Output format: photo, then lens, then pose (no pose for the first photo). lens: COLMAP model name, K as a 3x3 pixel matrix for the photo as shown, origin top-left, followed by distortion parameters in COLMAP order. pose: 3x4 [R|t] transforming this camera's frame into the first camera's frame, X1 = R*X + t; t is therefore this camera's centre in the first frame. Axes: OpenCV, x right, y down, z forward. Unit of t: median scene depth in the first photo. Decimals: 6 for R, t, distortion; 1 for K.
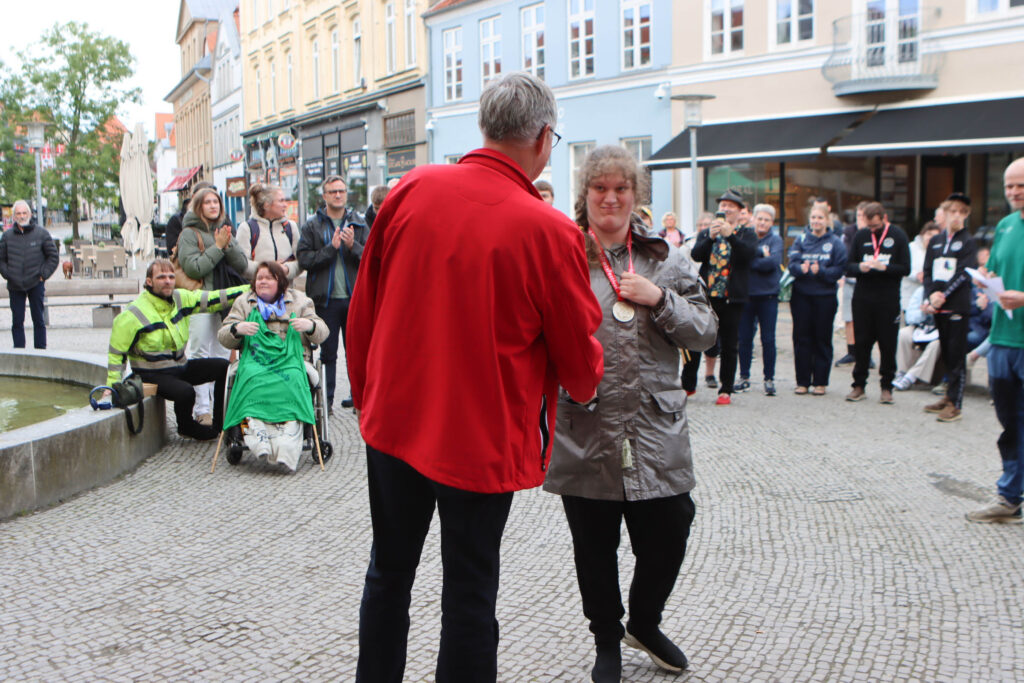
lens RADIAL K [[1138.3, 0, 509.8], [0, 1138.3, 337.4], [0, 0, 1]] dist [-0.123204, 0.127950]
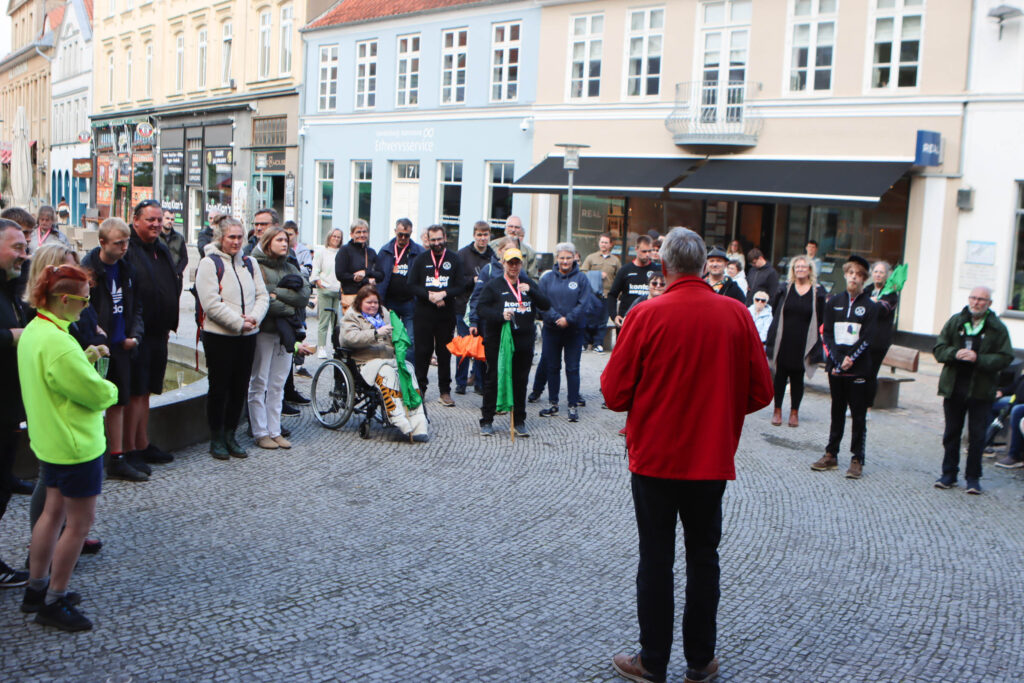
lens RADIAL K [[1138.2, 0, 512.3], [0, 1138.2, 335.3], [0, 0, 1]] dist [-0.128235, 0.140949]
pose [[0.982825, 0.041240, 0.179874, -0.078485], [-0.042316, 0.999102, 0.002152, -0.001033], [-0.179624, -0.009727, 0.983687, -0.148950]]
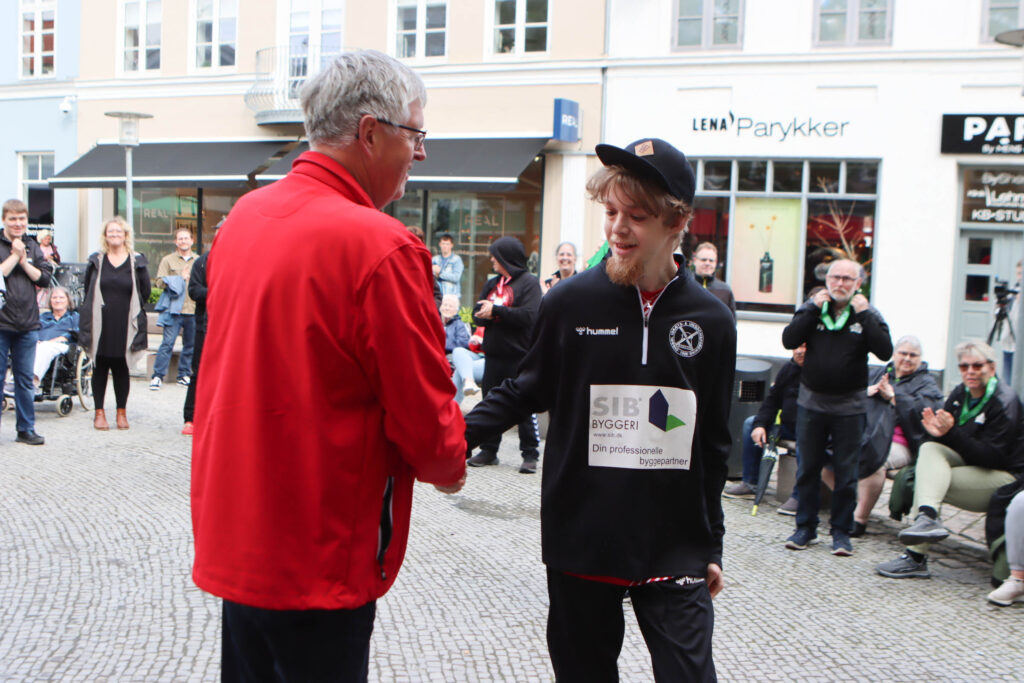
lens RADIAL K [[1138.3, 0, 509.8], [0, 1138.3, 337.4], [0, 0, 1]] dist [-0.123204, 0.127950]
pose [[0.850118, -0.003851, 0.526577, -0.040967], [0.015471, 0.999724, -0.017665, -0.002032], [-0.526364, 0.023164, 0.849944, 0.020036]]
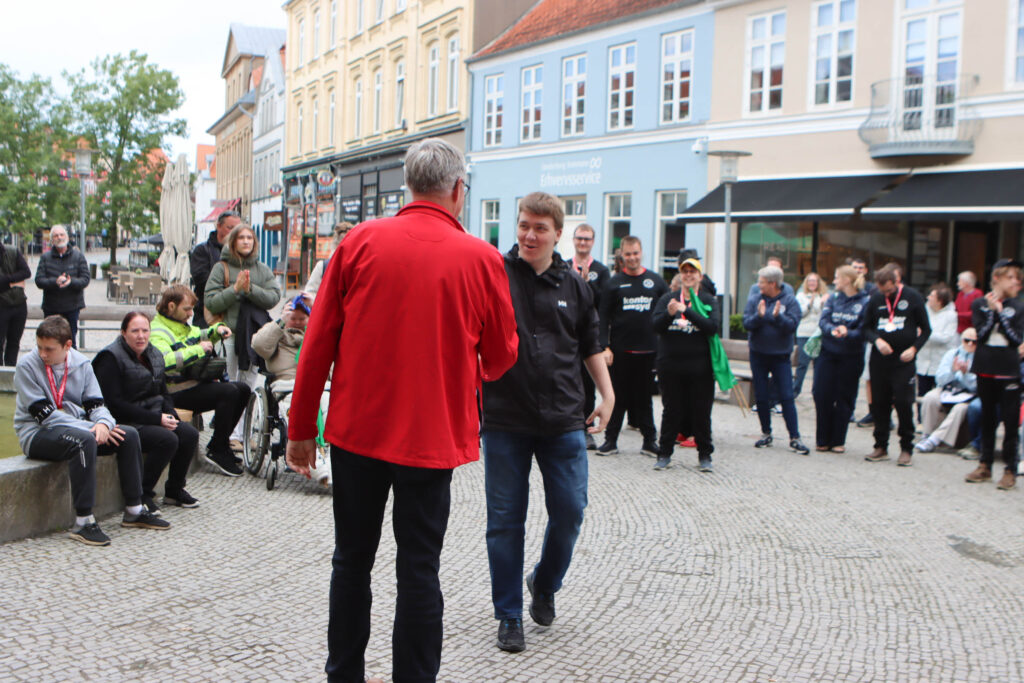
lens RADIAL K [[1138.2, 0, 512.3], [0, 1138.2, 335.3], [0, 0, 1]] dist [-0.128235, 0.140949]
pose [[0.998660, 0.046161, -0.023408, -0.000701], [-0.047088, 0.998061, -0.040697, 0.000356], [0.021484, 0.041745, 0.998897, -0.006218]]
